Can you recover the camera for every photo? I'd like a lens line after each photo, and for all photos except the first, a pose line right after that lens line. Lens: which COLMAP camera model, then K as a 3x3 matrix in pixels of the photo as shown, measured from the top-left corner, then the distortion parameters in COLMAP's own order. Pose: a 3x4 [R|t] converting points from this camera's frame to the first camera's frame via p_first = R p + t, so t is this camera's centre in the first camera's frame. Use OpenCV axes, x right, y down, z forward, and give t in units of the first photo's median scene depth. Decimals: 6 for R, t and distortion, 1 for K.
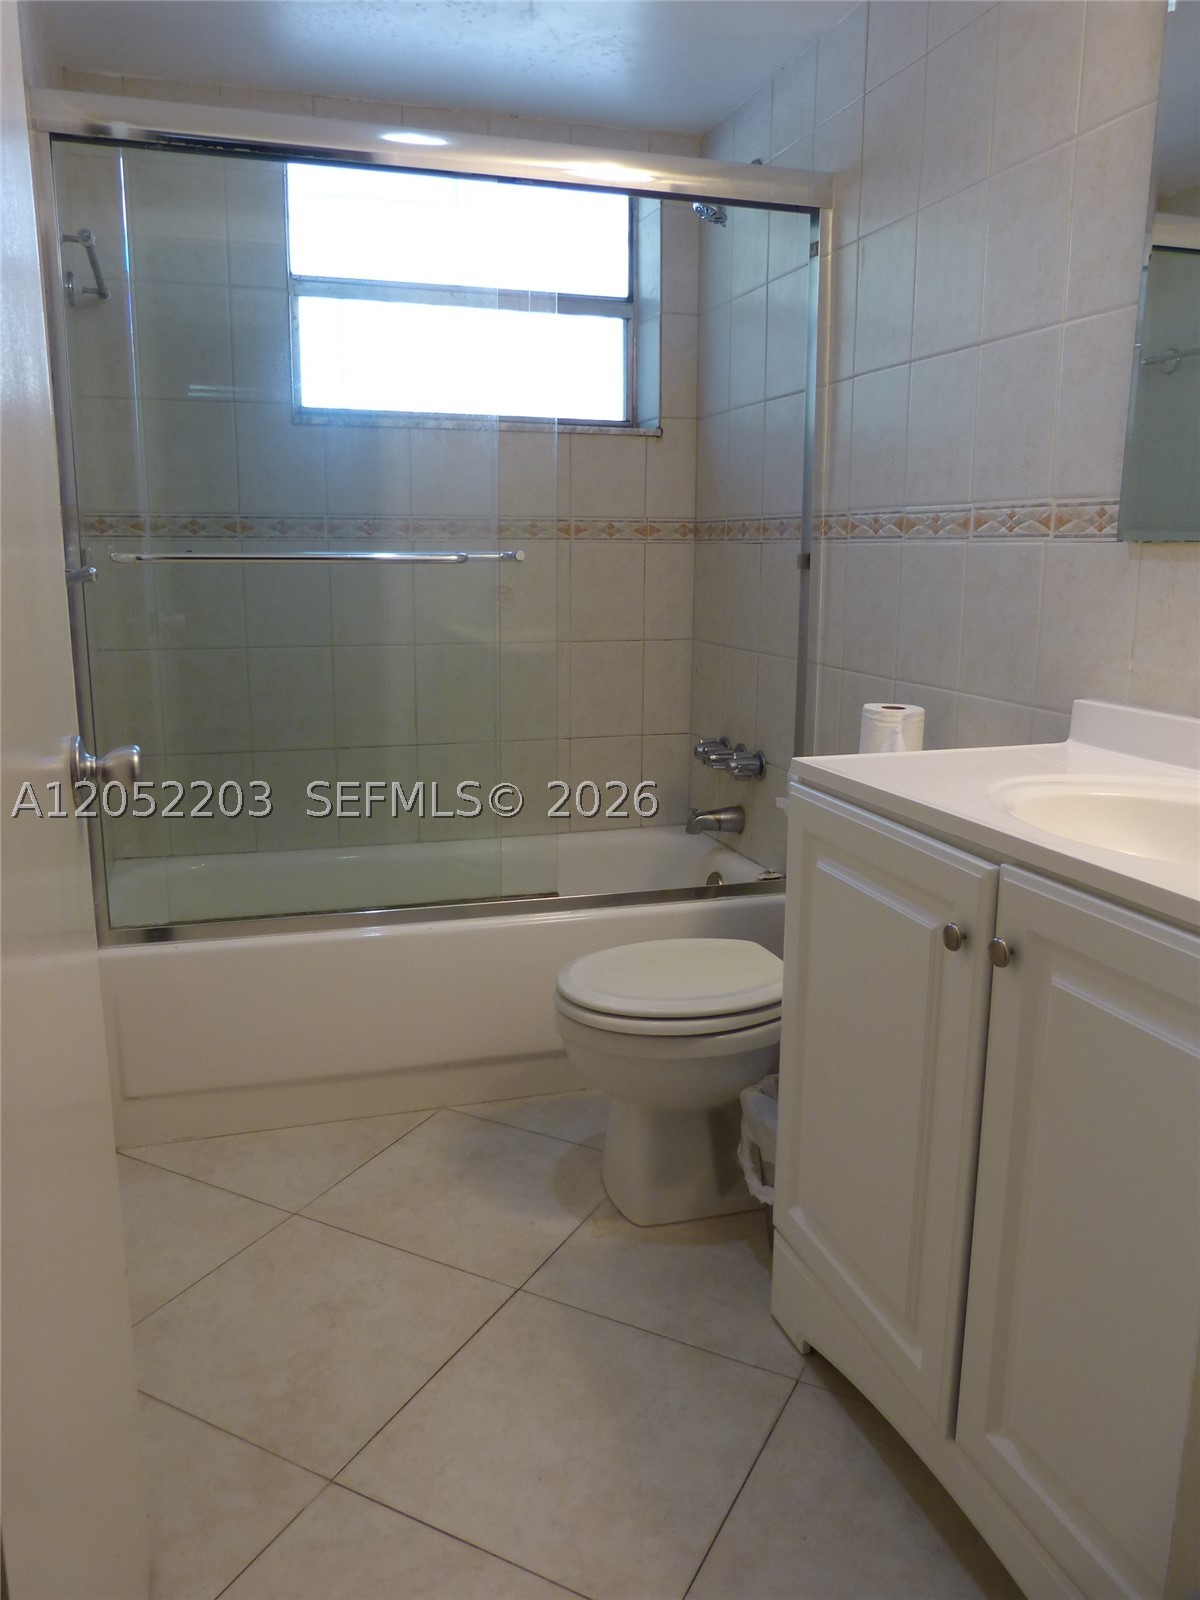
lens RADIAL K [[1197.6, 0, 590.8], [0, 1197.6, 786.9], [0, 0, 1]] dist [-0.040061, 0.032227]
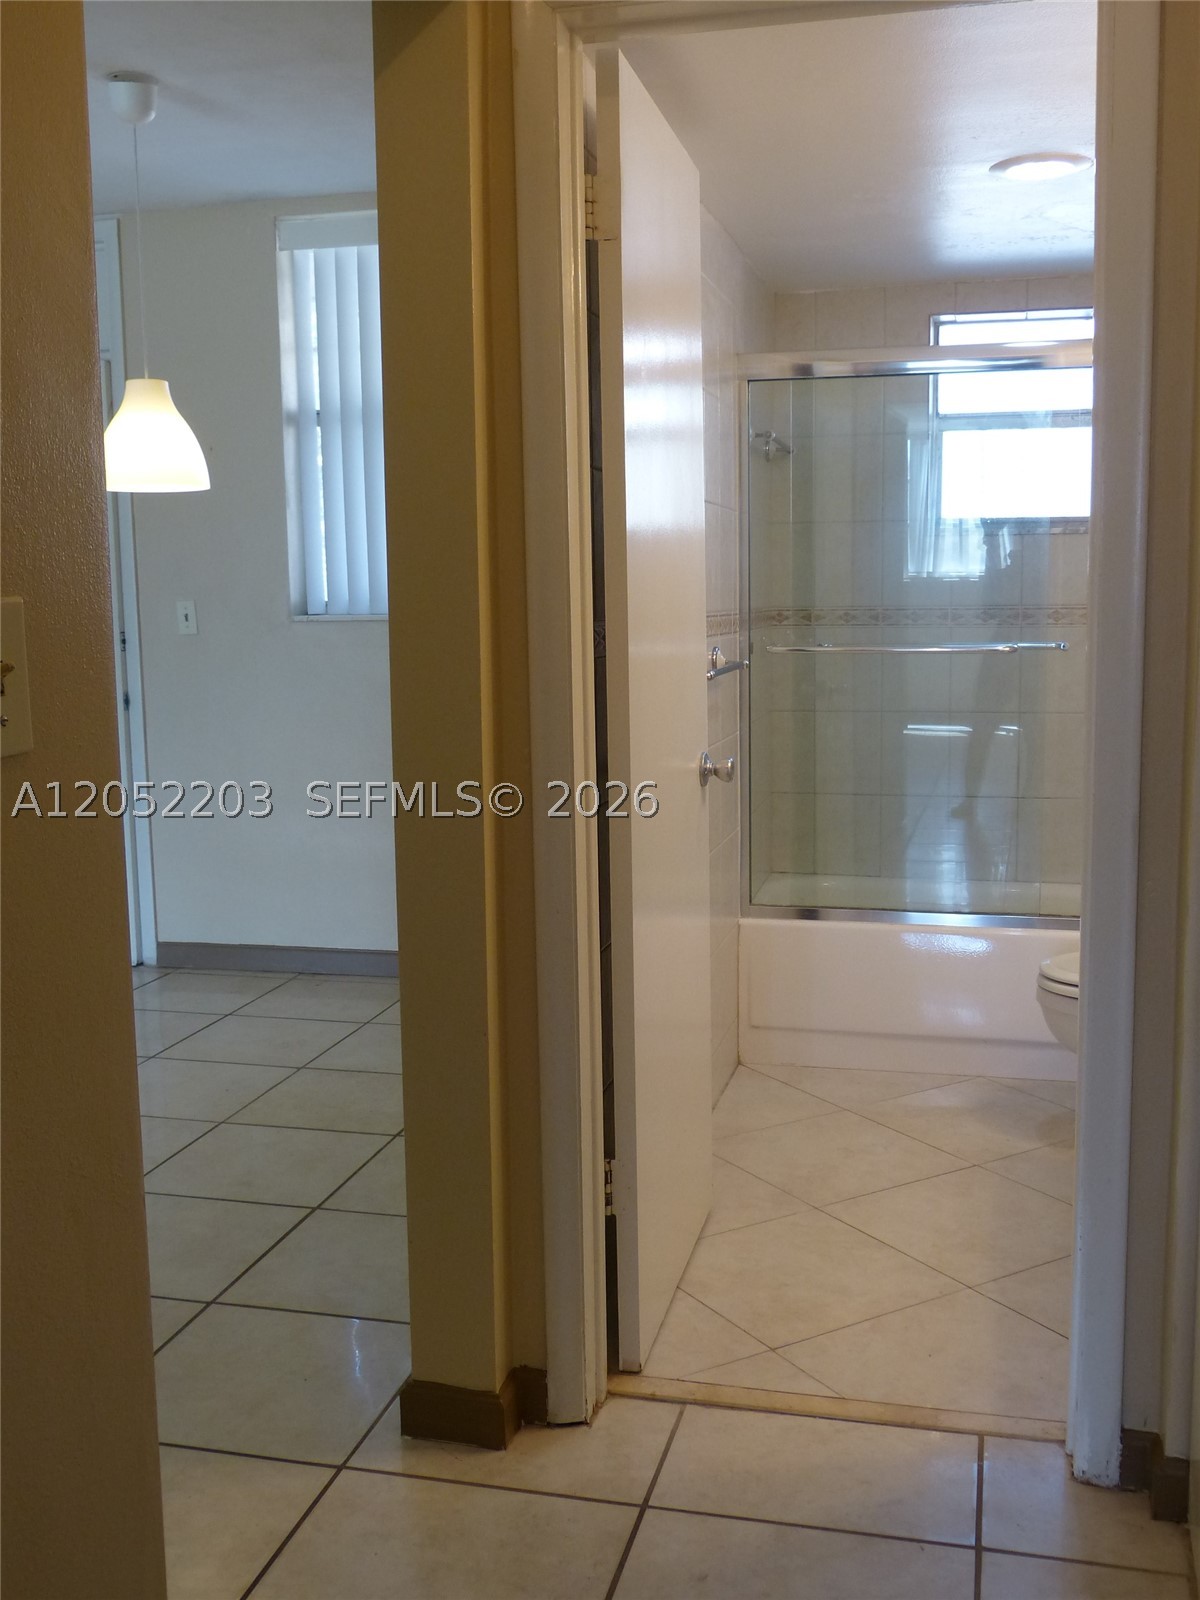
lens RADIAL K [[1546.0, 0, 606.7], [0, 1546.0, 804.6], [0, 0, 1]] dist [-0.055528, 0.000000]
pose [[0.850938, 0.054816, -0.522399, 0.321140], [-0.084111, 0.995926, -0.032505, 0.057781], [0.518489, 0.071599, 0.852082, -0.530232]]
